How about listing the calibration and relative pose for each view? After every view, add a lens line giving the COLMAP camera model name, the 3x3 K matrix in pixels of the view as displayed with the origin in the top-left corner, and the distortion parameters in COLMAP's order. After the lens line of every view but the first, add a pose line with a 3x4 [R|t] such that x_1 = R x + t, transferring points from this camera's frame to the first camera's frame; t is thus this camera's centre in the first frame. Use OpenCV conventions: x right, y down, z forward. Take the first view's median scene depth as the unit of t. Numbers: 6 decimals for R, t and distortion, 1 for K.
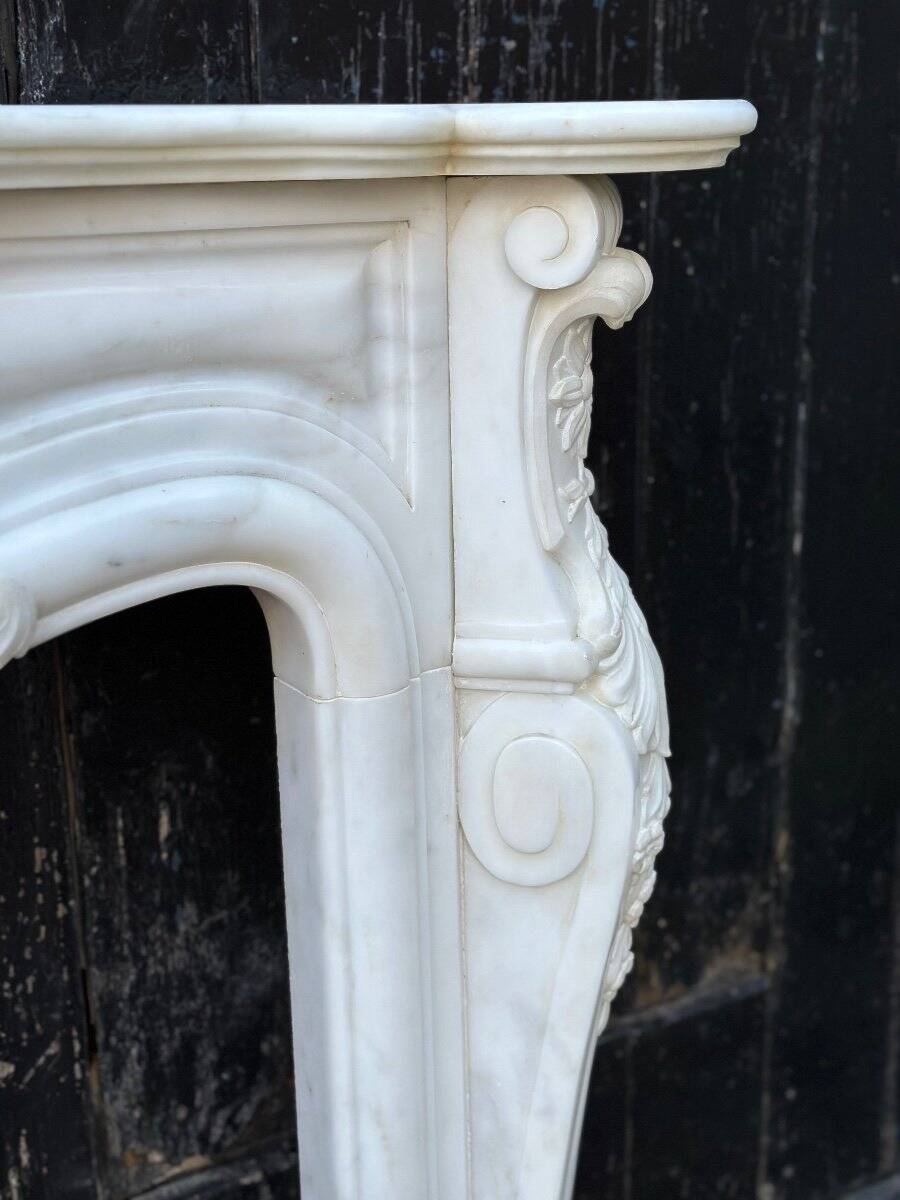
lens RADIAL K [[1678.7, 0, 450.6], [0, 1678.7, 602.3], [0, 0, 1]] dist [0.115007, 0.000000]
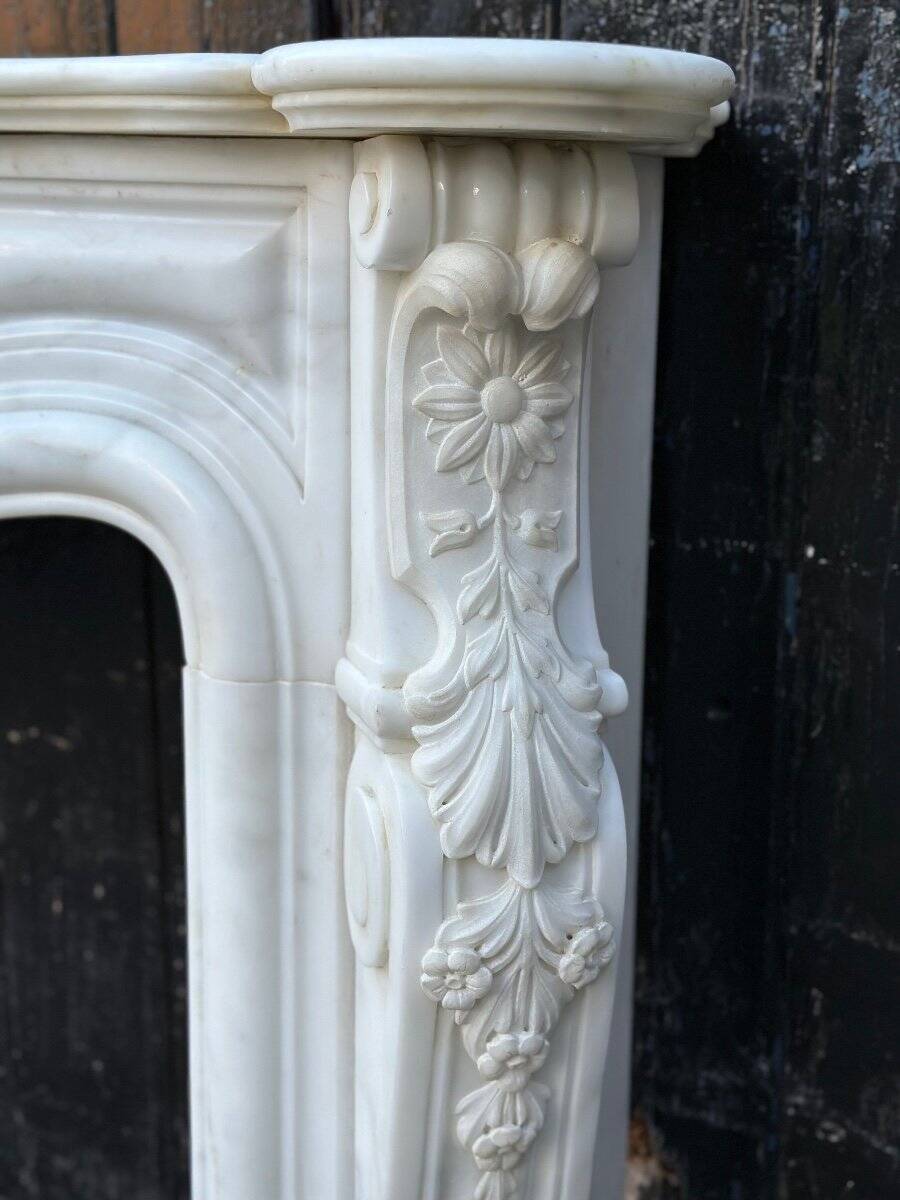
lens RADIAL K [[1678.7, 0, 462.2], [0, 1678.7, 622.2], [0, 0, 1]] dist [0.115007, 0.000000]
pose [[0.516308, 0.225977, -0.826051, 0.771927], [-0.272087, 0.957867, 0.091973, -0.096188], [0.812031, 0.177271, 0.556040, 0.541861]]
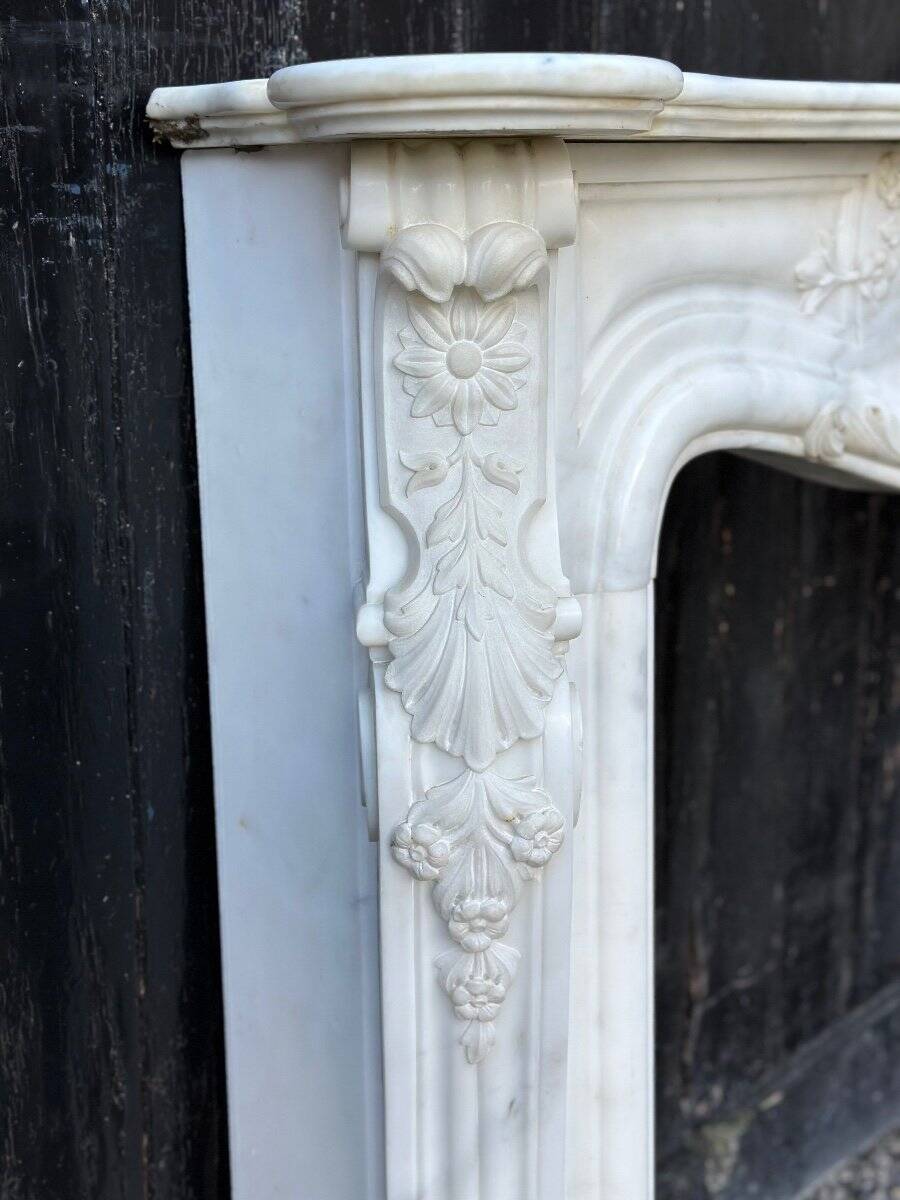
lens RADIAL K [[1678.7, 0, 456.2], [0, 1678.7, 617.1], [0, 0, 1]] dist [0.115007, 0.000000]
pose [[0.956786, -0.079834, 0.279620, -1.404257], [0.091774, 0.995332, -0.029850, 0.264480], [-0.275932, 0.054222, 0.959646, -0.631345]]
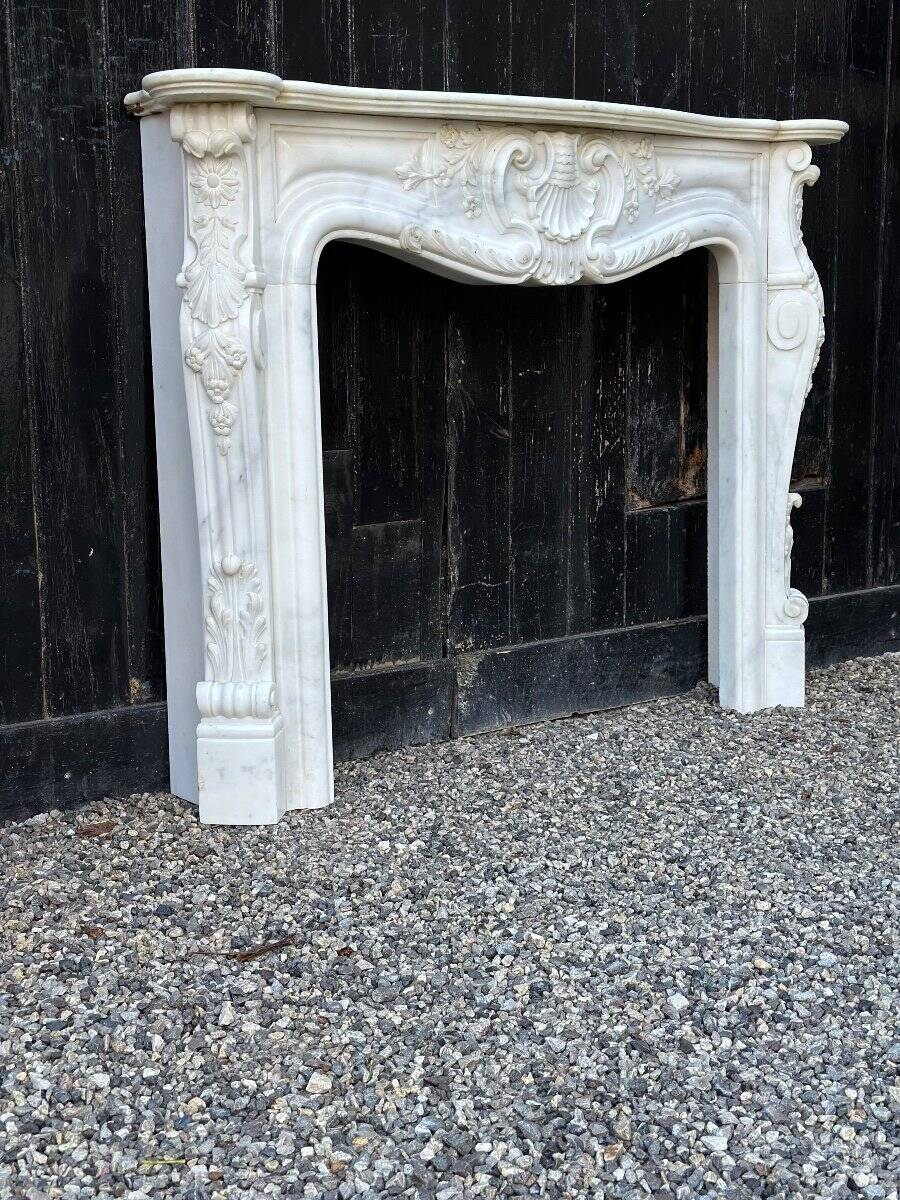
lens RADIAL K [[1678.7, 0, 439.8], [0, 1678.7, 630.5], [0, 0, 1]] dist [0.115007, 0.000000]
pose [[0.995998, -0.024783, 0.085871, -1.005985], [0.033947, 0.993683, -0.106966, 1.119806], [-0.082678, 0.109453, 0.990548, -2.386839]]
